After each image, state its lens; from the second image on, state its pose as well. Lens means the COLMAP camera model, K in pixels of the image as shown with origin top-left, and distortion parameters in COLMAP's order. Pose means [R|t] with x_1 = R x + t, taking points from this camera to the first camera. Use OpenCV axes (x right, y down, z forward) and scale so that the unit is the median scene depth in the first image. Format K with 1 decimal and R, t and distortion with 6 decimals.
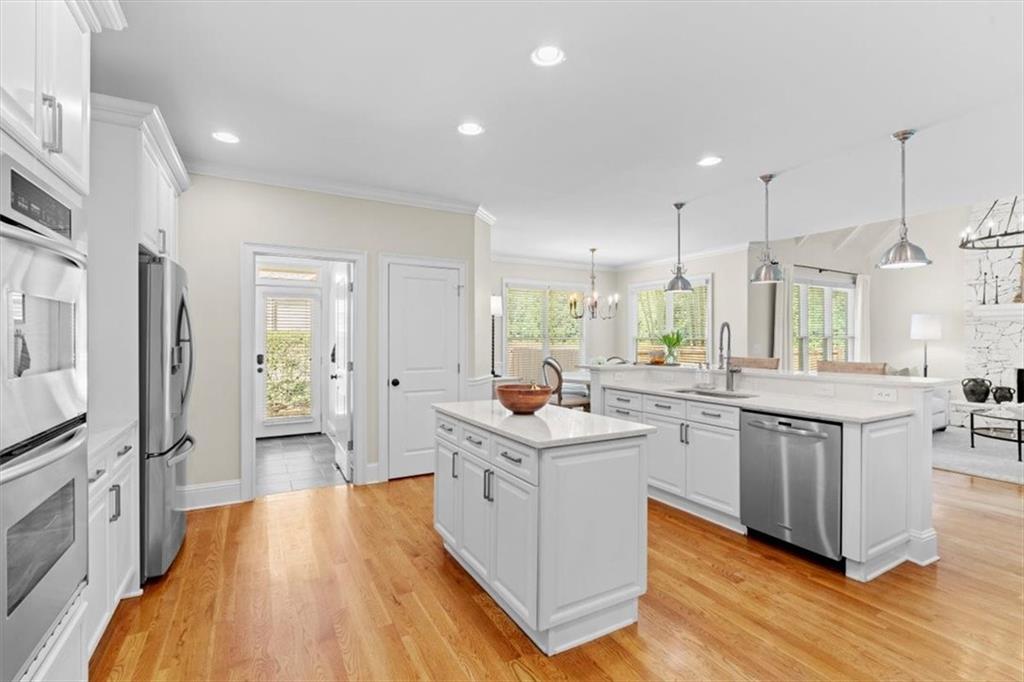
lens RADIAL K [[465.3, 0, 513.5], [0, 465.3, 339.9], [0, 0, 1]] dist [-0.001109, -0.000057]
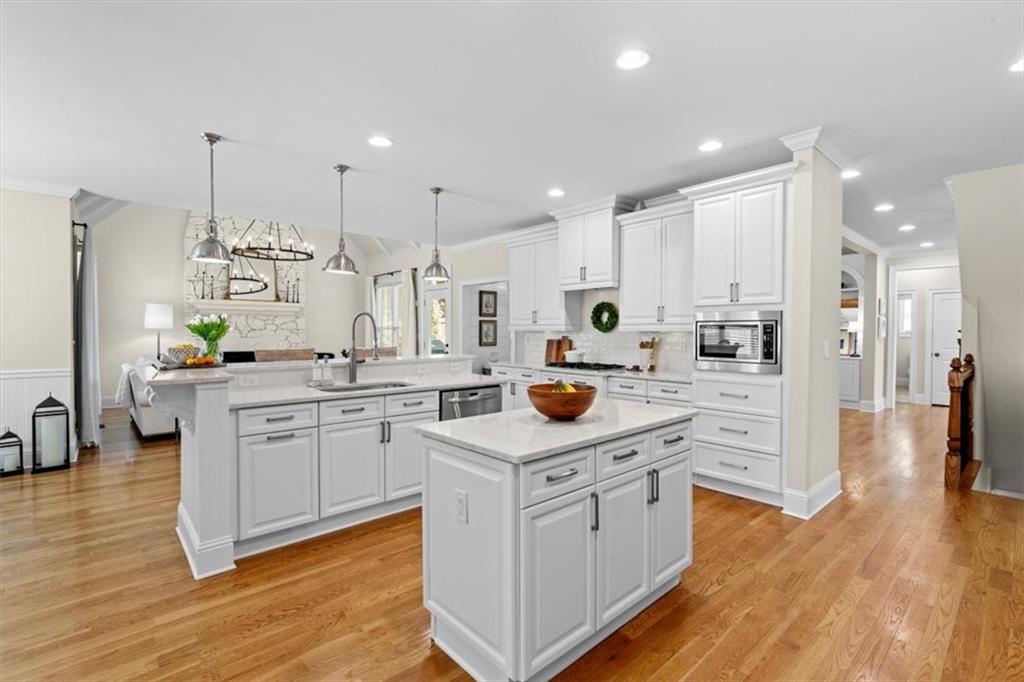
lens RADIAL K [[465.3, 0, 512.8], [0, 465.3, 338.4], [0, 0, 1]] dist [-0.001109, -0.000057]
pose [[-0.209639, -0.020955, 0.977554, -0.515083], [-0.000867, 0.999774, 0.021245, -0.003369], [-0.977778, 0.003606, -0.209610, 0.837188]]
